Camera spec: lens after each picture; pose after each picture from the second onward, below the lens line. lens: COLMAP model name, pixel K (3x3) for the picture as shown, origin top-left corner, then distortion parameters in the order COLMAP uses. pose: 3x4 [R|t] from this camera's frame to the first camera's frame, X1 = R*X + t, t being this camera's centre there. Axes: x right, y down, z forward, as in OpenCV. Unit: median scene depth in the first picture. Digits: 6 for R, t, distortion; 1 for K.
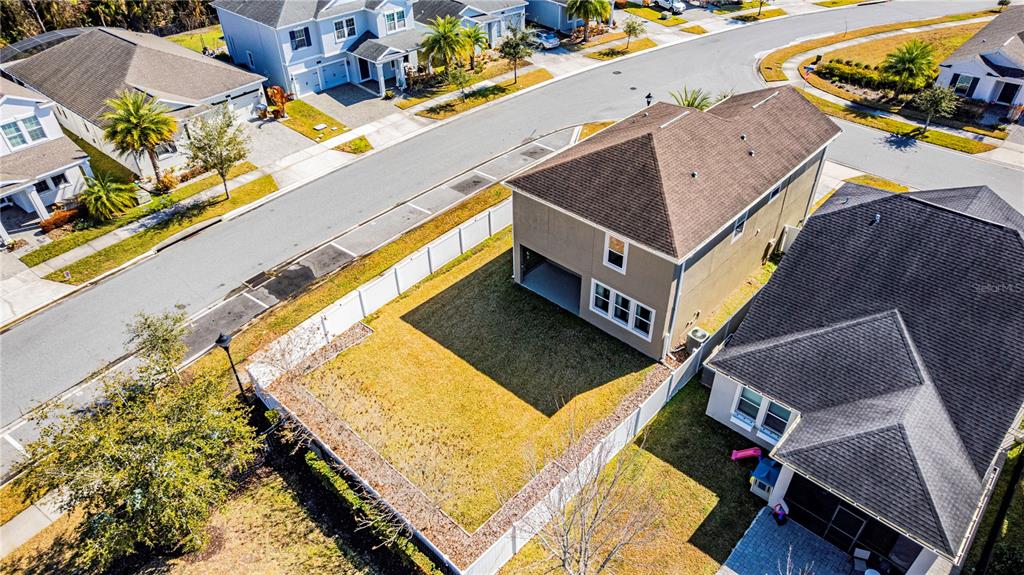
lens RADIAL K [[650.3, 0, 514.1], [0, 650.3, 293.0], [0, 0, 1]] dist [-0.074206, 0.066596]
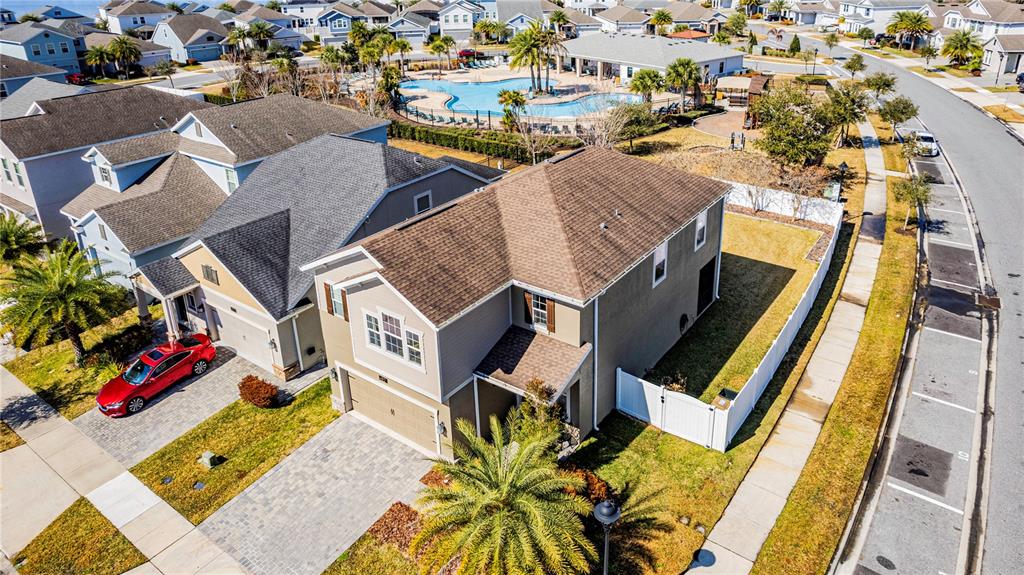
lens RADIAL K [[656.4, 0, 512.0], [0, 656.4, 287.5], [0, 0, 1]] dist [-0.068951, 0.059037]
pose [[-0.991862, 0.087786, -0.092214, 0.228299], [-0.046959, 0.420977, 0.905855, -0.531292], [0.118342, 0.902813, -0.413429, 0.830793]]
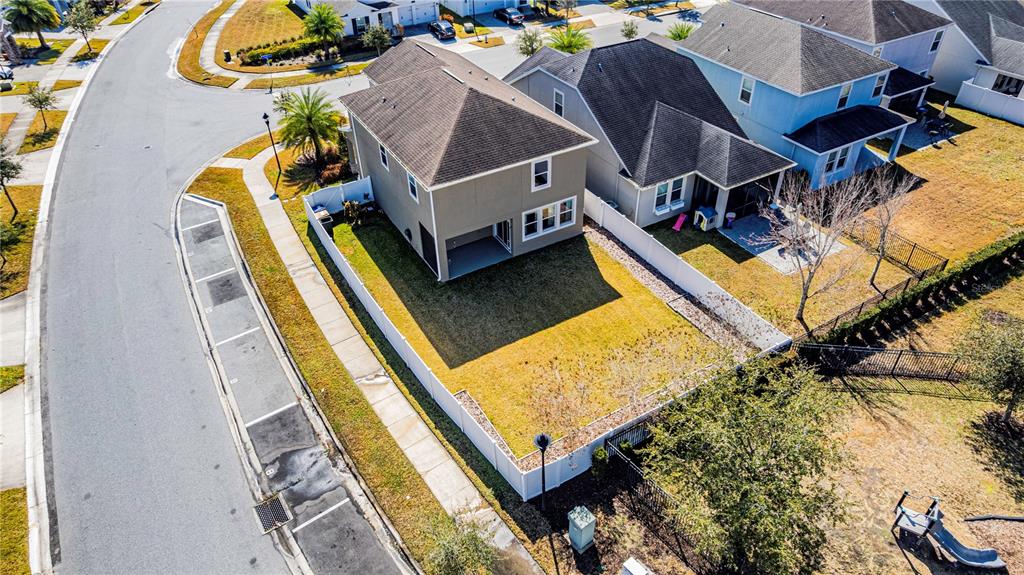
lens RADIAL K [[650.3, 0, 514.1], [0, 650.3, 293.0], [0, 0, 1]] dist [-0.074206, 0.066596]
pose [[0.287513, -0.590149, 0.754361, -0.456293], [0.603355, 0.723289, 0.335881, -0.171871], [-0.743841, 0.358578, 0.564024, 0.224090]]
